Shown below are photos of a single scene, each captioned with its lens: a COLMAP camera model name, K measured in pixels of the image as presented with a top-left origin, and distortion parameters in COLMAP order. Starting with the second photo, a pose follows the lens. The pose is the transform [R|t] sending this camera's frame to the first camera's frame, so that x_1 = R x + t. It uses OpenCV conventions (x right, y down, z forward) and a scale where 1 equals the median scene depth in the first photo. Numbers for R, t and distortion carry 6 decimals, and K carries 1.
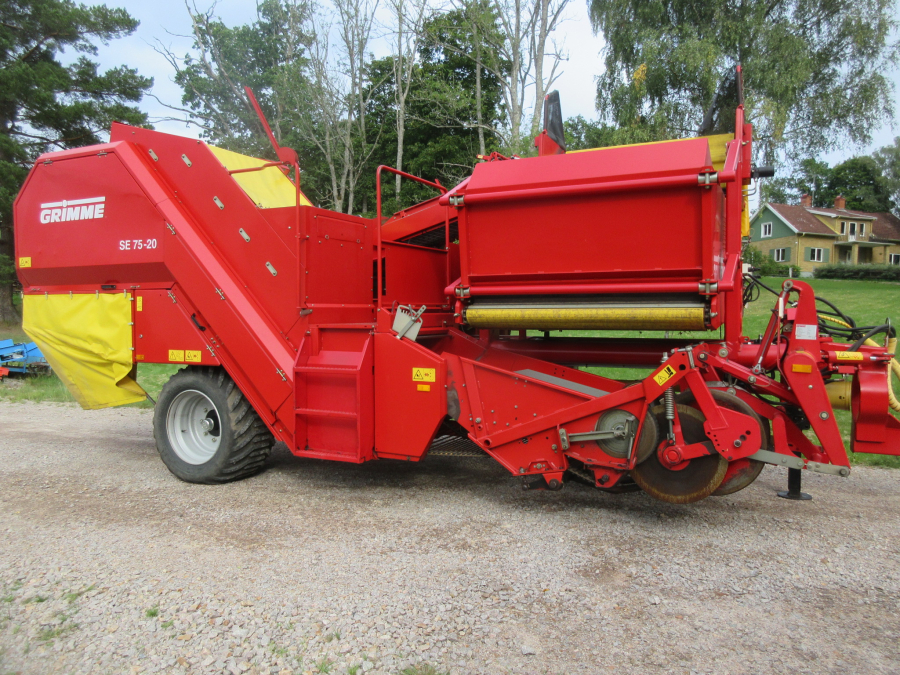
lens RADIAL K [[667.9, 0, 448.4], [0, 667.9, 329.1], [0, 0, 1]] dist [0.015604, 0.003963]
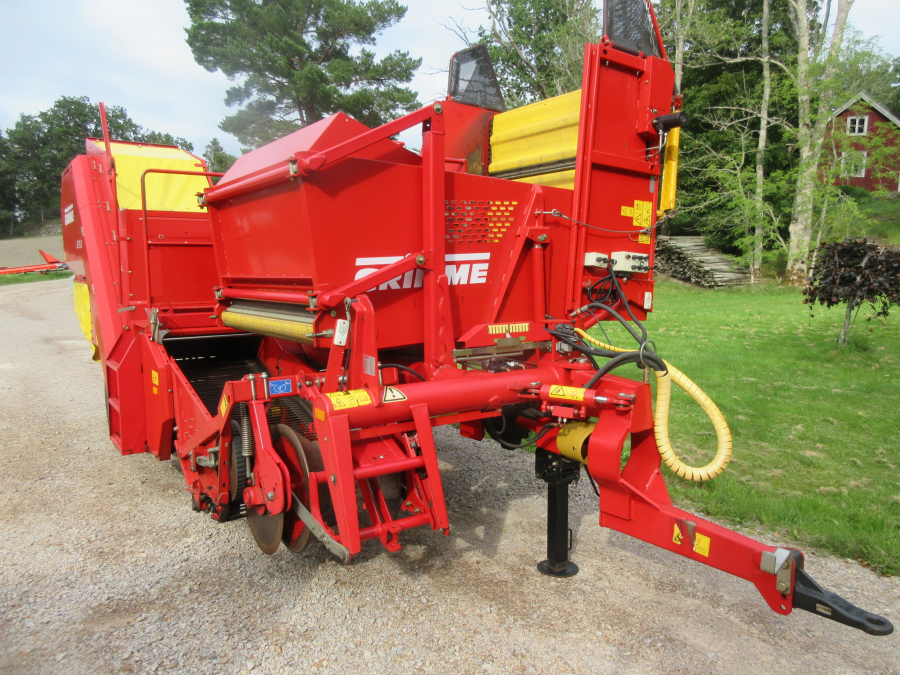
lens RADIAL K [[667.9, 0, 448.4], [0, 667.9, 329.1], [0, 0, 1]] dist [0.015604, 0.003963]
pose [[0.879721, 0.047634, -0.473097, 0.147053], [-0.017130, 0.997498, 0.068581, -0.014506], [0.475181, -0.052228, 0.878337, 0.055655]]
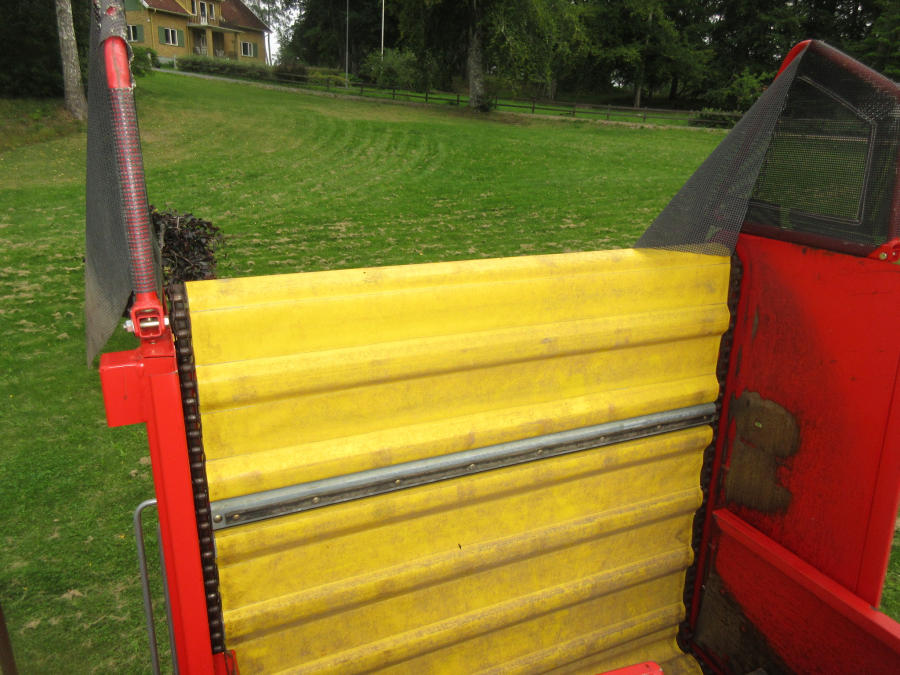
lens RADIAL K [[680.4, 0, 460.8], [0, 680.4, 339.3], [0, 0, 1]] dist [0.007089, 0.001094]
pose [[0.616845, -0.245334, 0.747873, 0.015431], [-0.018547, 0.945386, 0.325424, -0.089892], [-0.786866, -0.214607, 0.578606, 0.219840]]
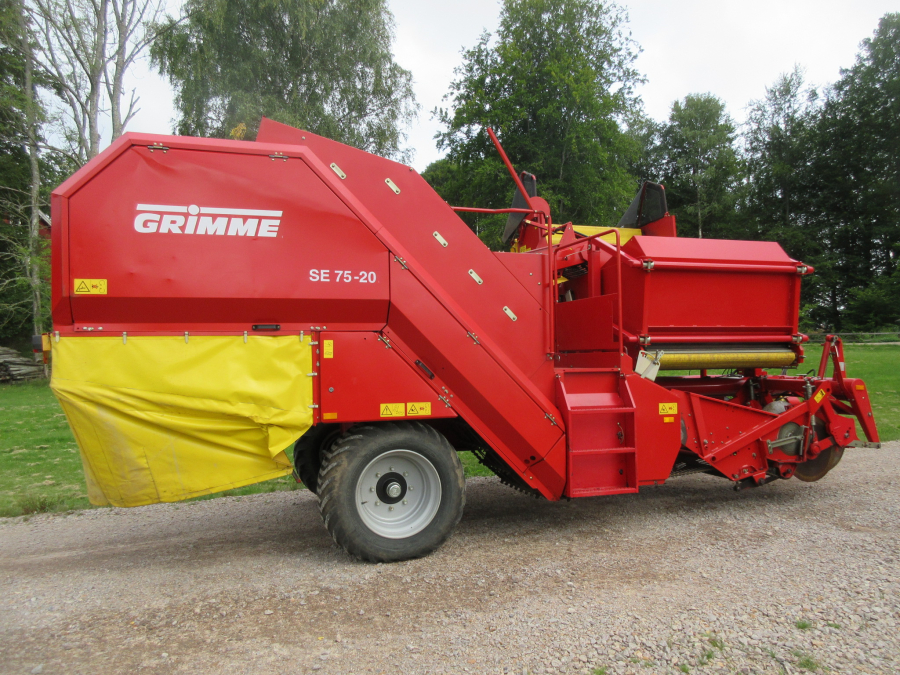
lens RADIAL K [[667.9, 0, 448.4], [0, 667.9, 329.1], [0, 0, 1]] dist [0.015604, 0.003963]
pose [[0.719685, 0.026289, 0.693802, -0.199880], [0.031628, 0.997004, -0.070586, -0.000164], [-0.693580, 0.072744, 0.716698, 0.070770]]
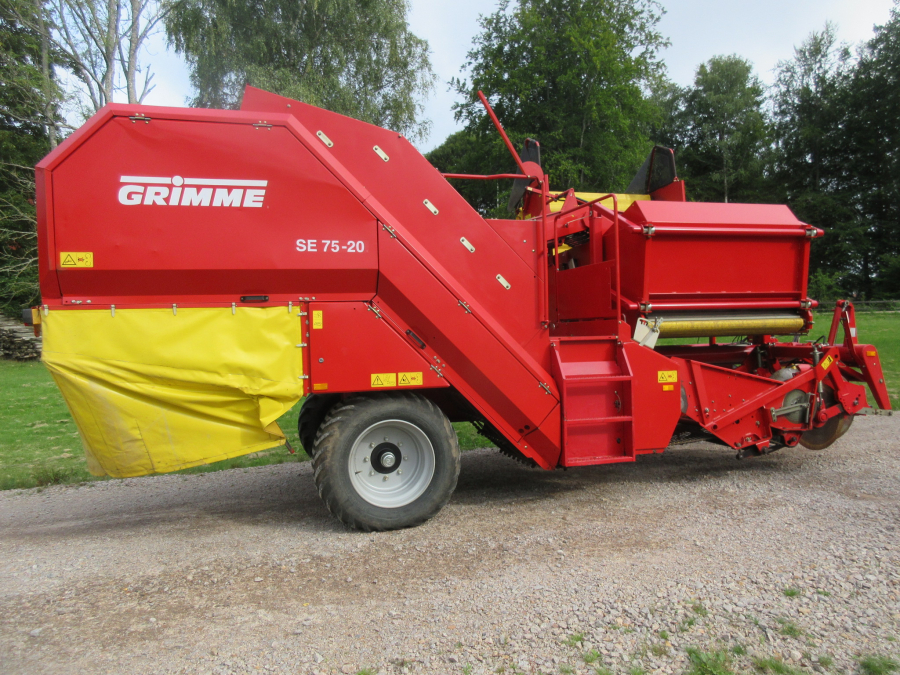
lens RADIAL K [[667.9, 0, 448.4], [0, 667.9, 329.1], [0, 0, 1]] dist [0.015604, 0.003963]
pose [[0.744174, -0.009376, 0.667920, -0.191944], [0.042361, 0.998551, -0.033181, 0.001376], [-0.666641, 0.052986, 0.743493, 0.066208]]
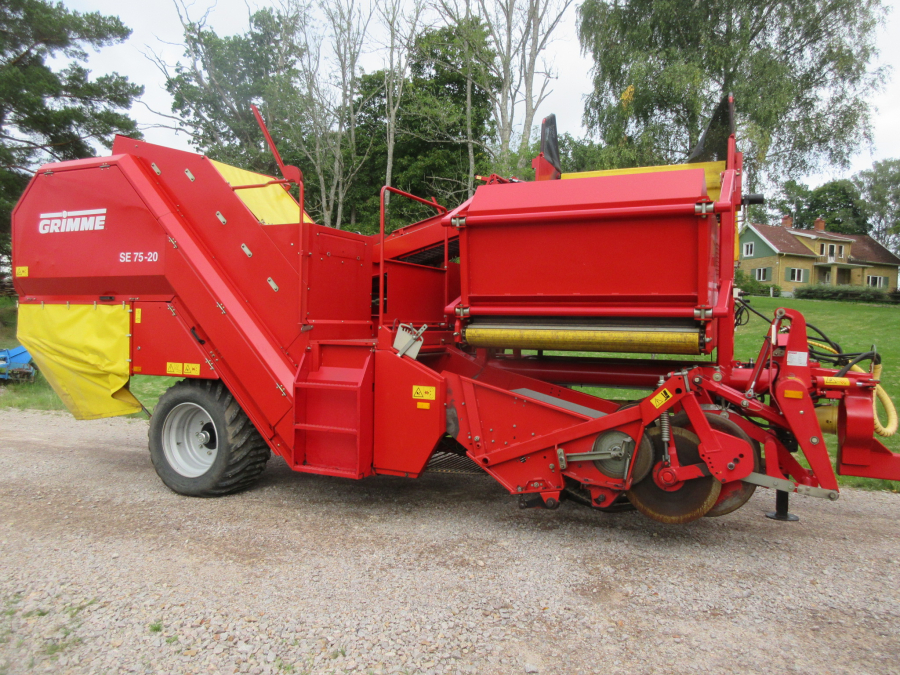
lens RADIAL K [[667.9, 0, 448.4], [0, 667.9, 329.1], [0, 0, 1]] dist [0.015604, 0.003963]
pose [[0.999535, 0.019176, 0.023702, -0.004369], [-0.018741, 0.999654, -0.018464, -0.001774], [-0.024048, 0.018011, 0.999549, -0.003061]]
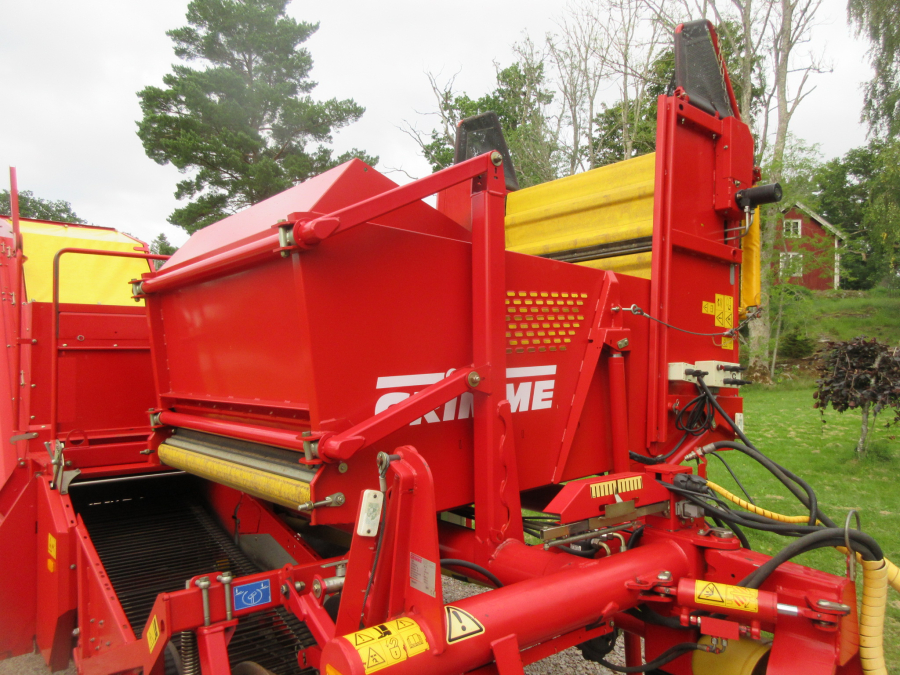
lens RADIAL K [[667.9, 0, 448.4], [0, 667.9, 329.1], [0, 0, 1]] dist [0.015604, 0.003963]
pose [[0.914131, -0.017090, -0.405059, 0.109366], [-0.013698, 0.997239, -0.072988, -0.019355], [0.405188, 0.072270, 0.911372, 0.090531]]
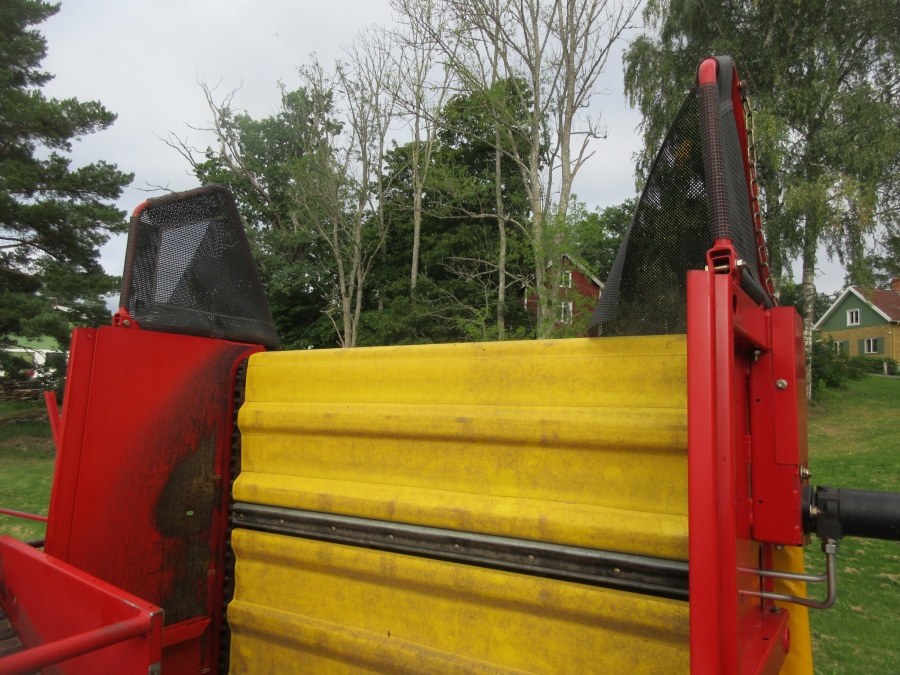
lens RADIAL K [[673.7, 0, 443.3], [0, 673.7, 335.3], [0, 0, 1]] dist [-0.009875, 0.051546]
pose [[0.994516, -0.003261, -0.104532, 0.083937], [-0.008096, 0.994114, -0.108033, -0.066432], [0.104269, 0.108287, 0.988636, 0.181446]]
